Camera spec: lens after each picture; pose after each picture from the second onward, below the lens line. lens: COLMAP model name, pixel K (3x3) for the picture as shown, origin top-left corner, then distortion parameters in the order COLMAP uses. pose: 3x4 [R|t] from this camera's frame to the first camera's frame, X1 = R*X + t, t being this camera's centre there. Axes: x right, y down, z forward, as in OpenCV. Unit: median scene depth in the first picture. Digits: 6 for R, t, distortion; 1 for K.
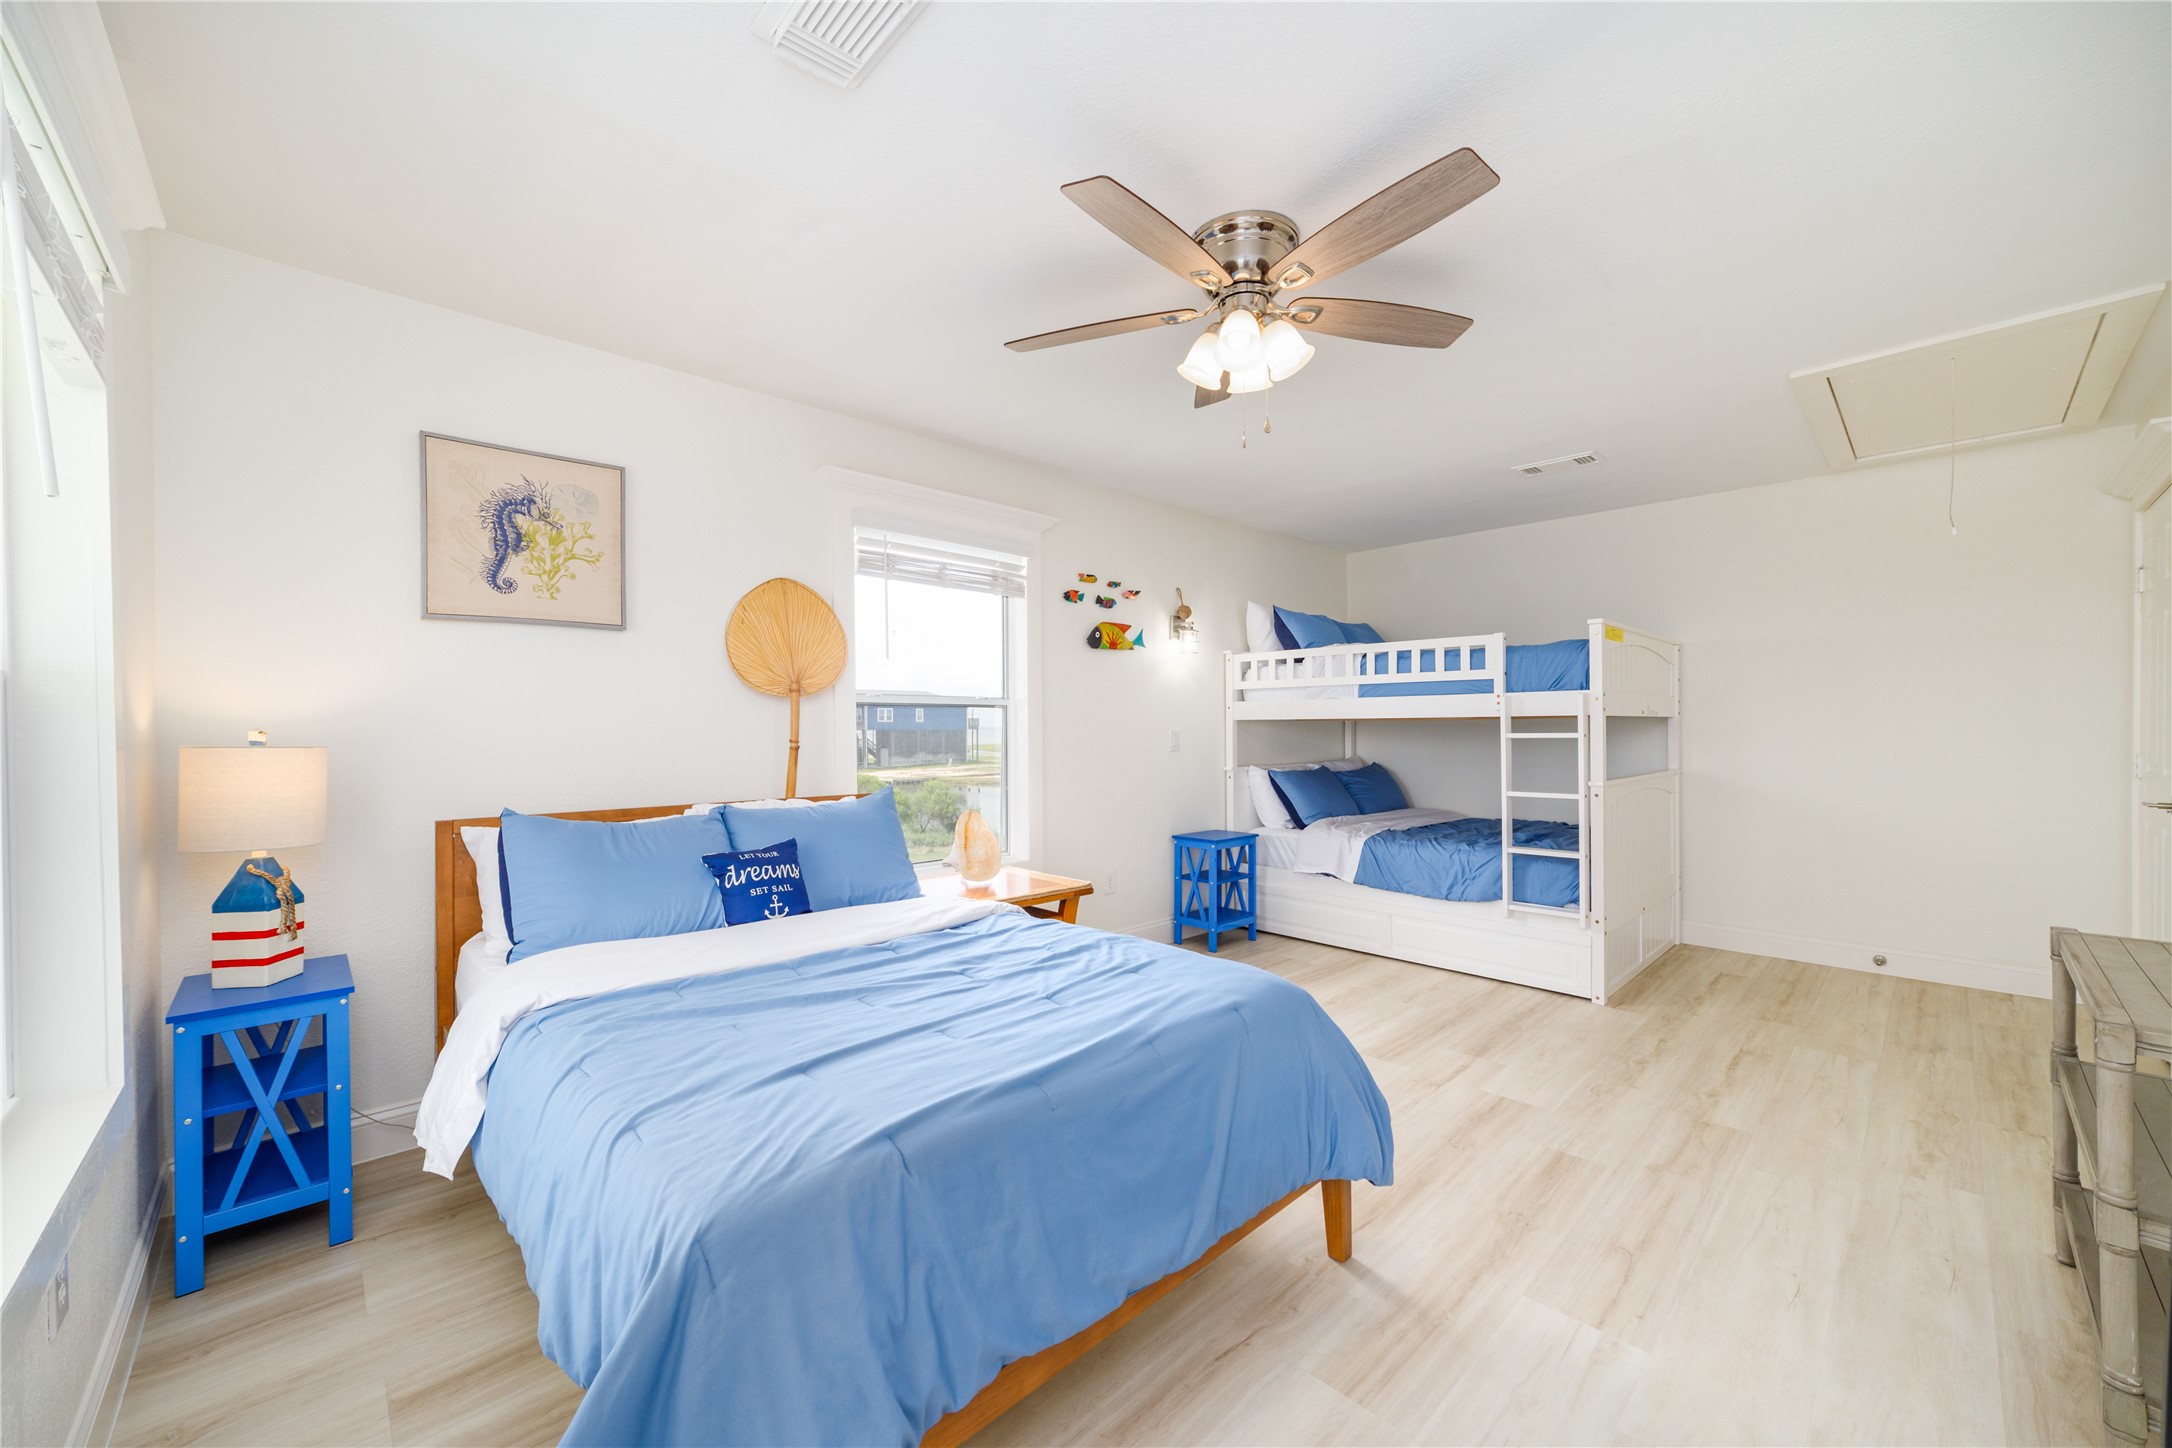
lens RADIAL K [[830.5, 0, 1087.5], [0, 830.5, 718.6], [0, 0, 1]] dist [-0.014943, 0.004366]
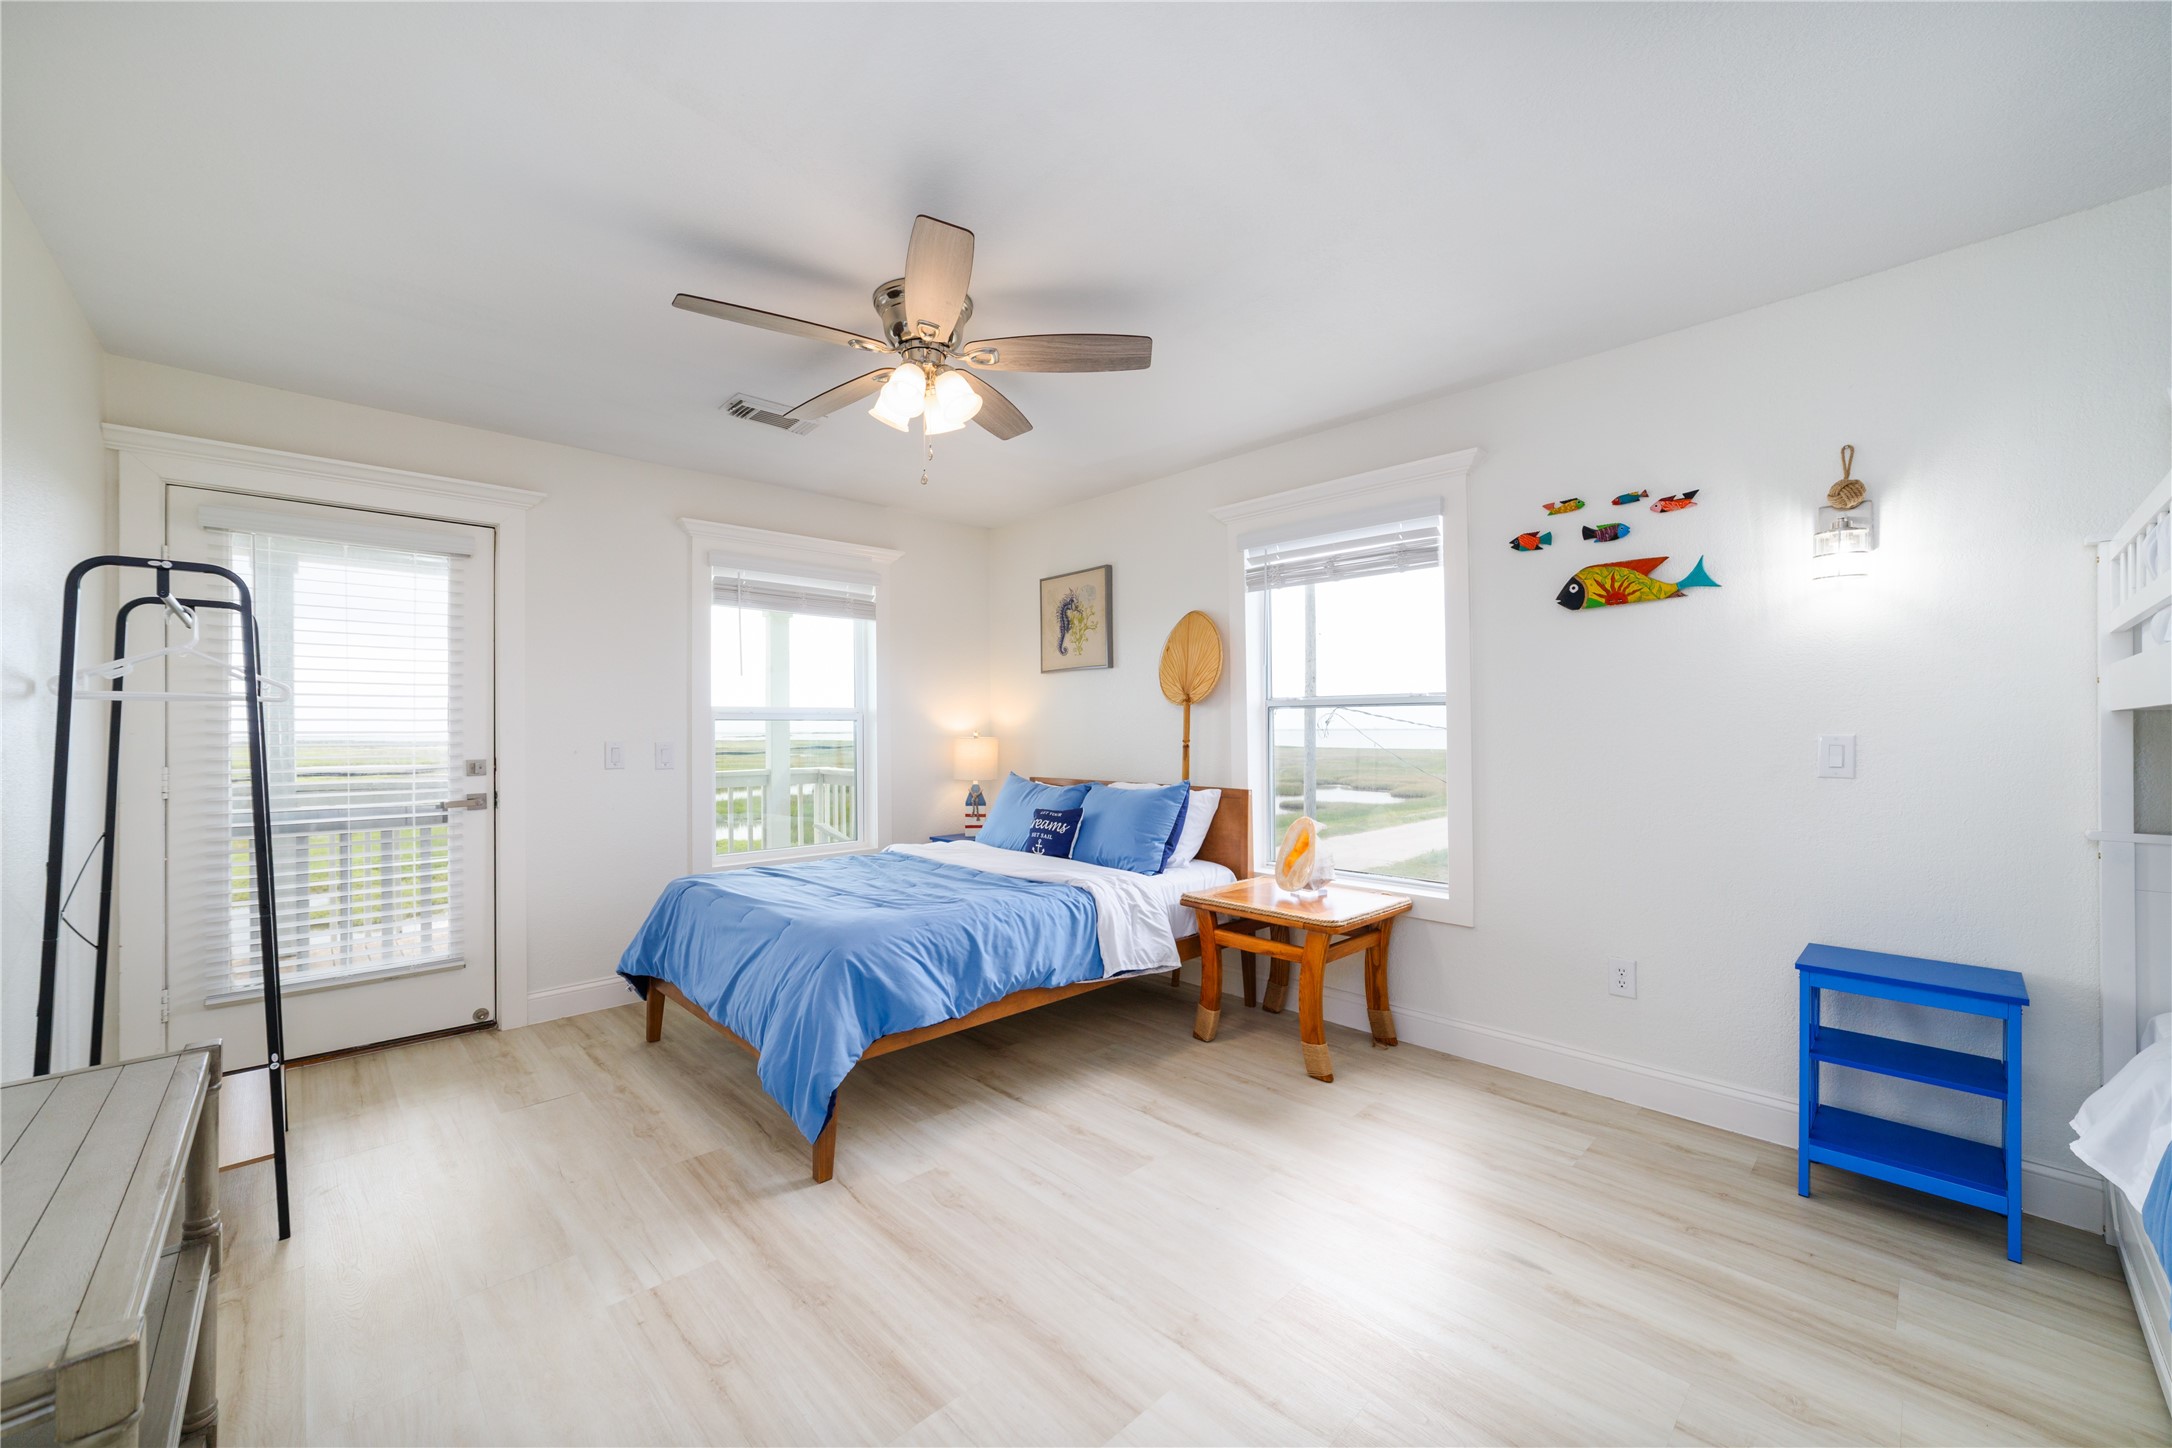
lens RADIAL K [[830.5, 0, 1088.8], [0, 830.5, 732.7], [0, 0, 1]] dist [-0.014943, 0.004366]
pose [[0.006873, 0.012010, -0.999904, 0.937663], [0.015855, 0.999801, 0.012117, -0.002712], [0.999851, -0.015937, 0.006681, 0.867817]]
